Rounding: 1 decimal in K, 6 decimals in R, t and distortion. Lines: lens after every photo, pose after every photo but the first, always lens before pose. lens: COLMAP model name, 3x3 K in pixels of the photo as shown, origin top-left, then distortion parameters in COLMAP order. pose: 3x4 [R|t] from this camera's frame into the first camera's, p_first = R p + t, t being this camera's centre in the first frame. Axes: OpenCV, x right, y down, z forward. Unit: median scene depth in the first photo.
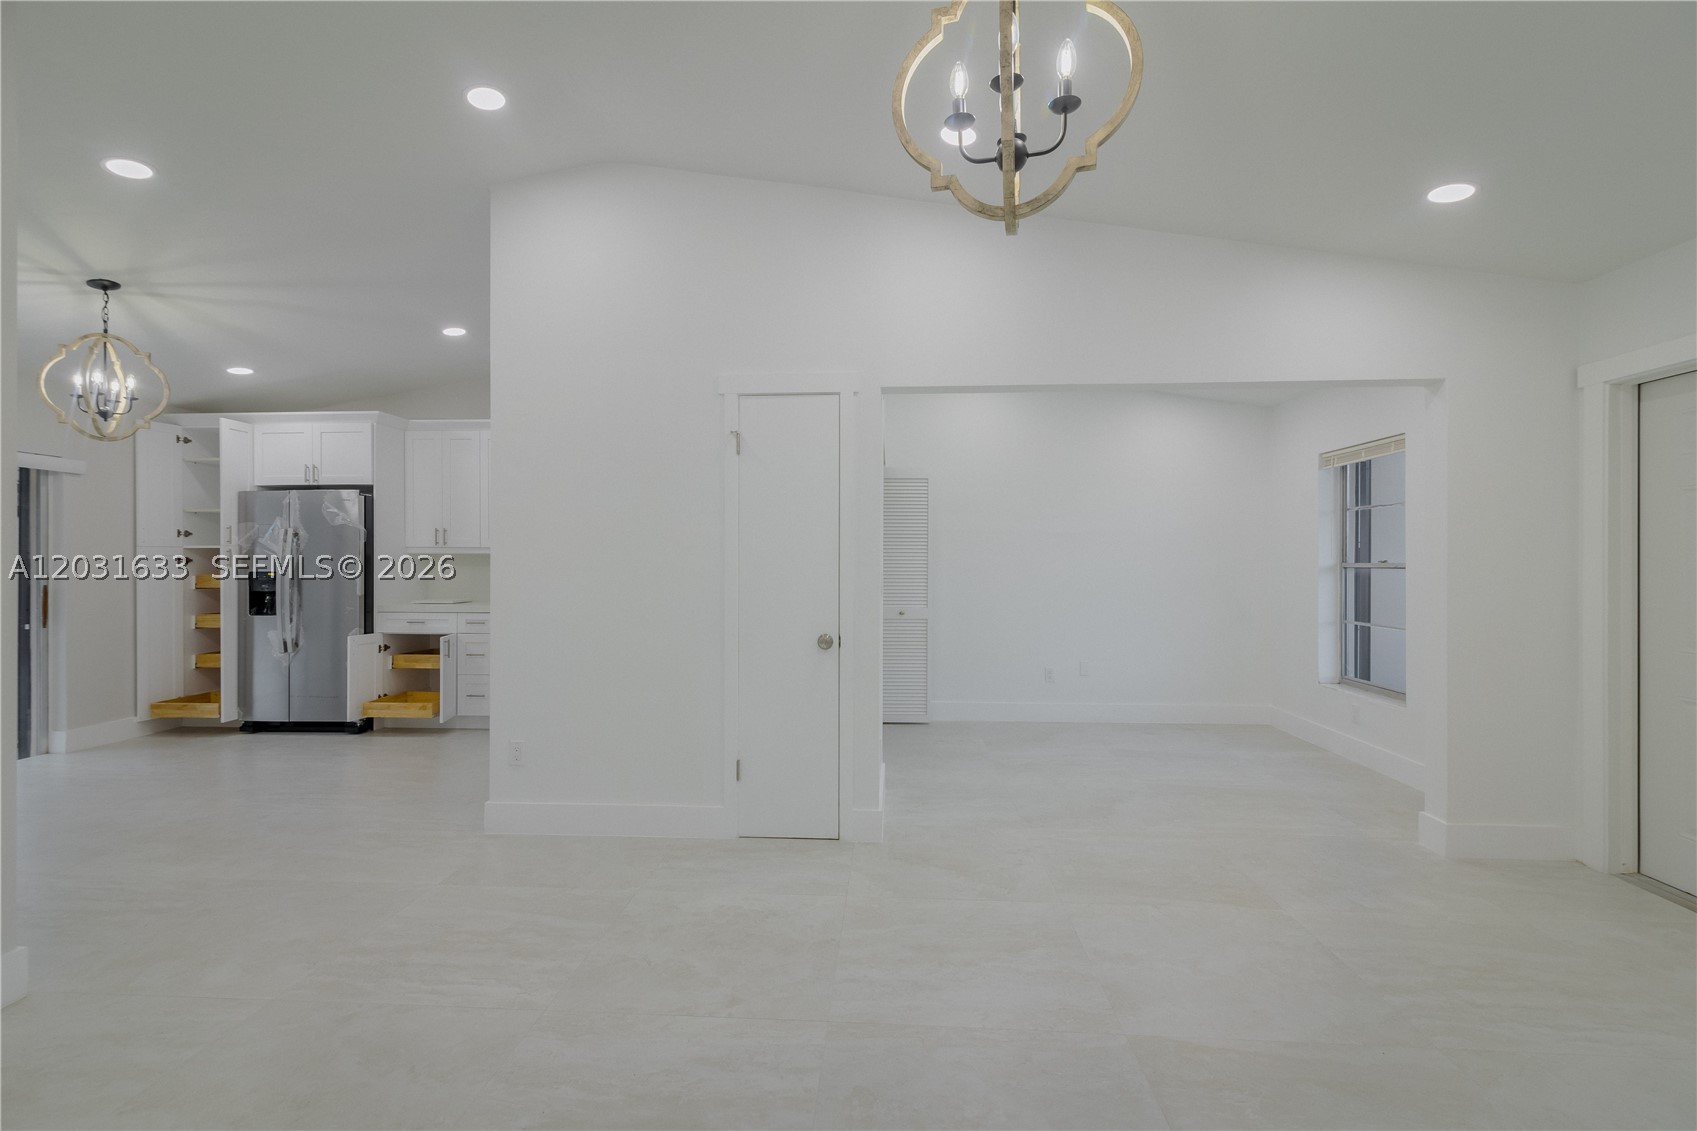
lens RADIAL K [[779.7, 0, 847.0], [0, 779.7, 564.2], [0, 0, 1]] dist [0.005077, 0.000198]
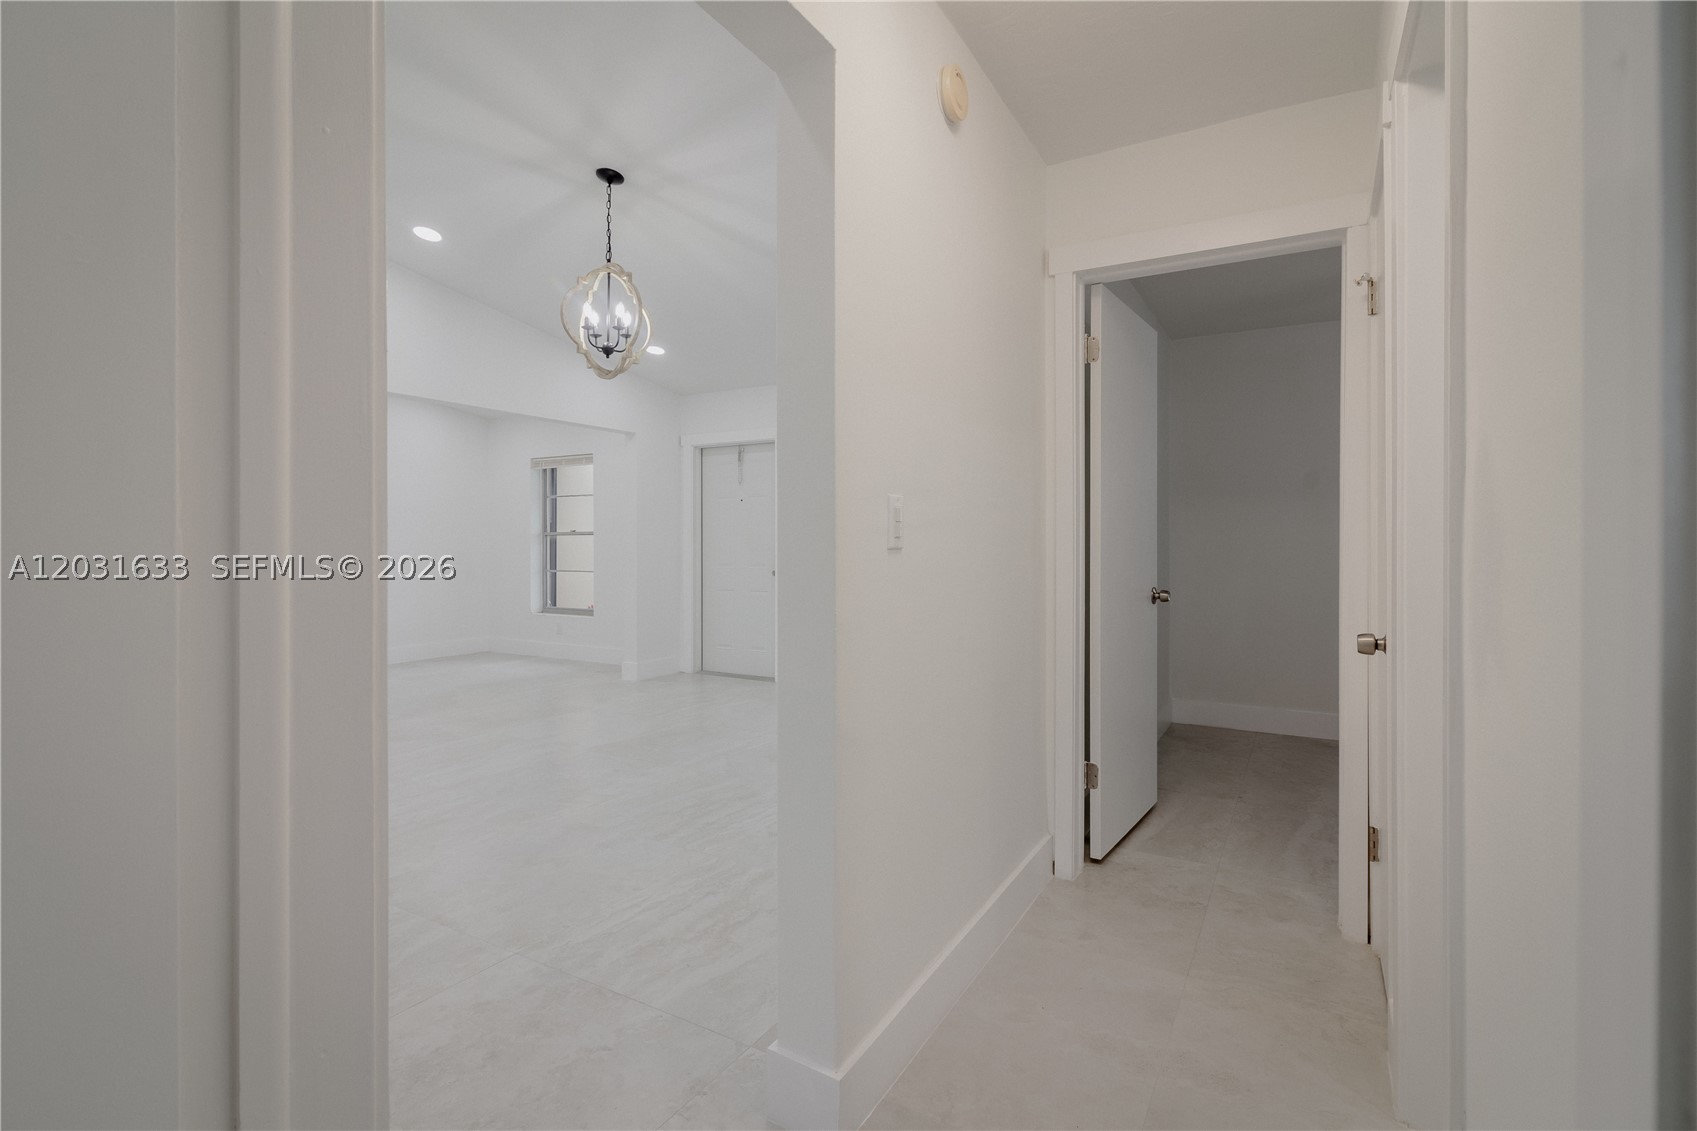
lens RADIAL K [[779.7, 0, 849.2], [0, 779.7, 554.3], [0, 0, 1]] dist [0.005077, 0.000198]
pose [[0.445788, -0.025404, 0.894778, -0.470723], [0.017471, 0.999654, 0.019677, 0.022413], [-0.894968, 0.006861, 0.446077, -0.214014]]
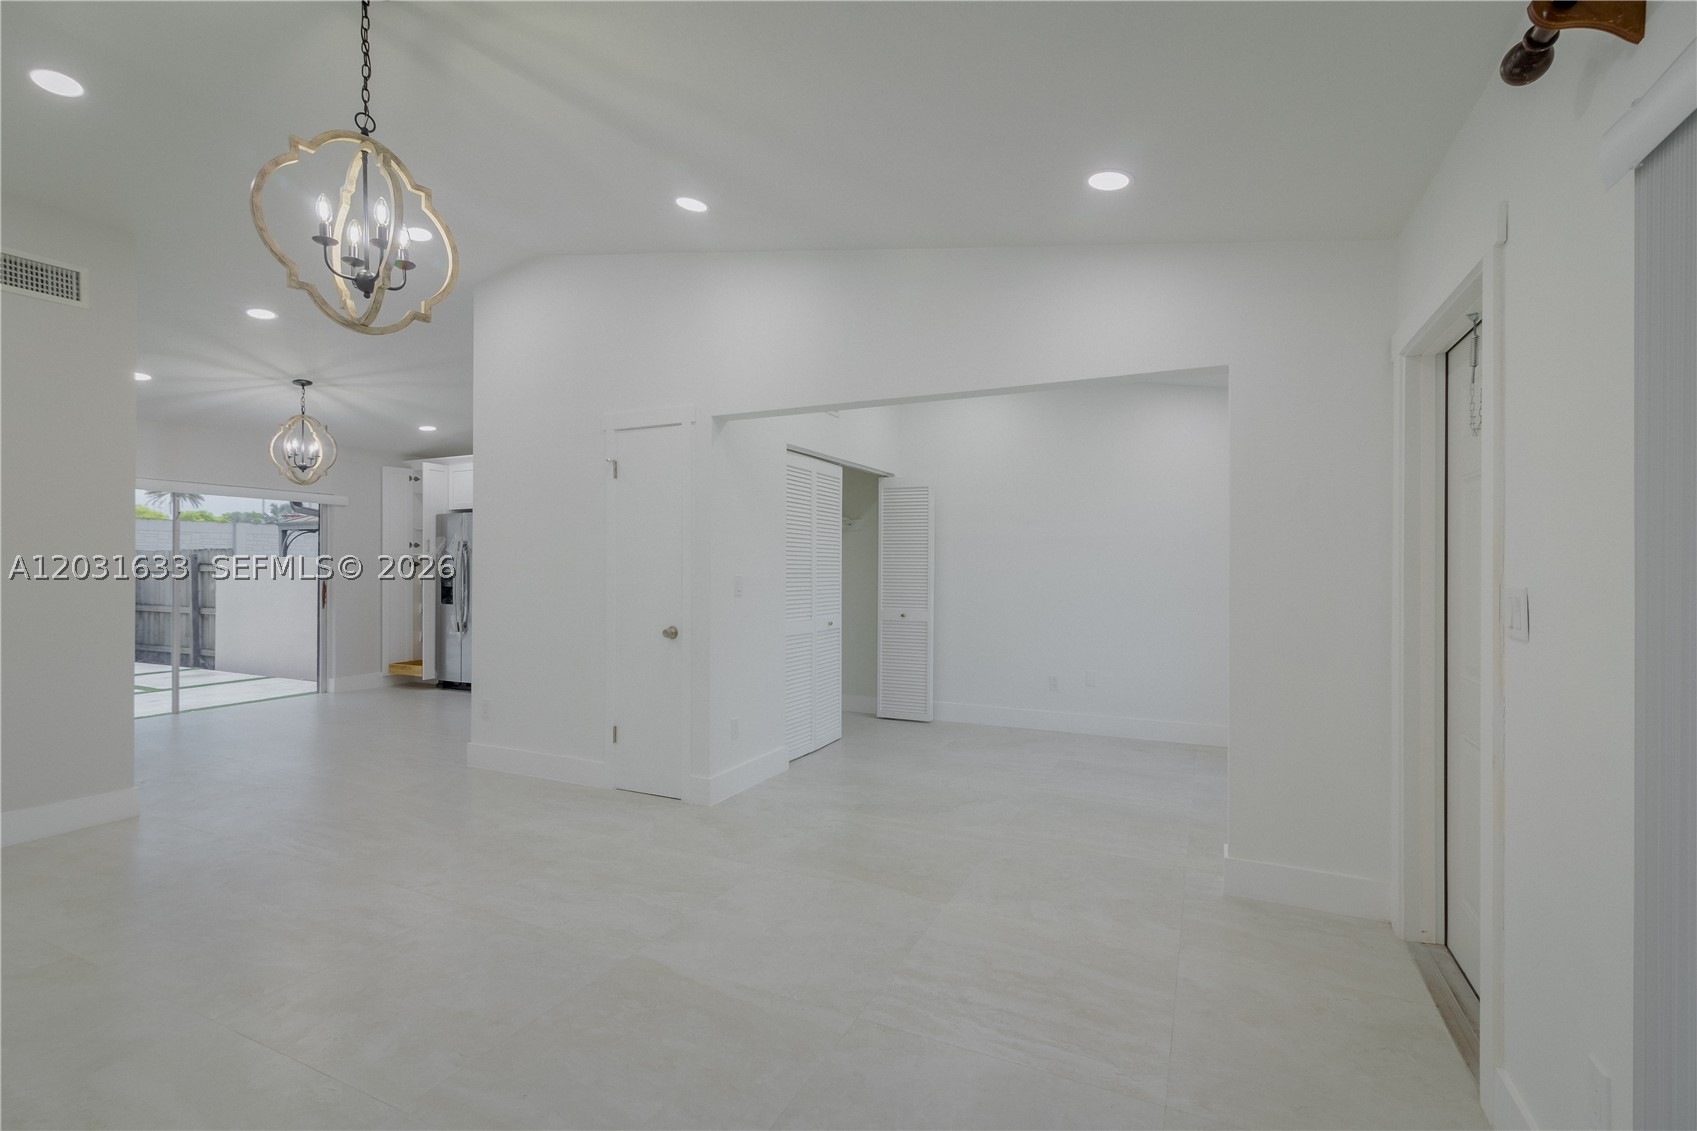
lens RADIAL K [[779.7, 0, 857.9], [0, 779.7, 566.2], [0, 0, 1]] dist [0.005077, 0.000198]
pose [[0.925117, 0.003151, -0.379669, 0.470746], [-0.005298, 0.999975, -0.004611, 0.001481], [0.379645, 0.006277, 0.925111, 0.002266]]
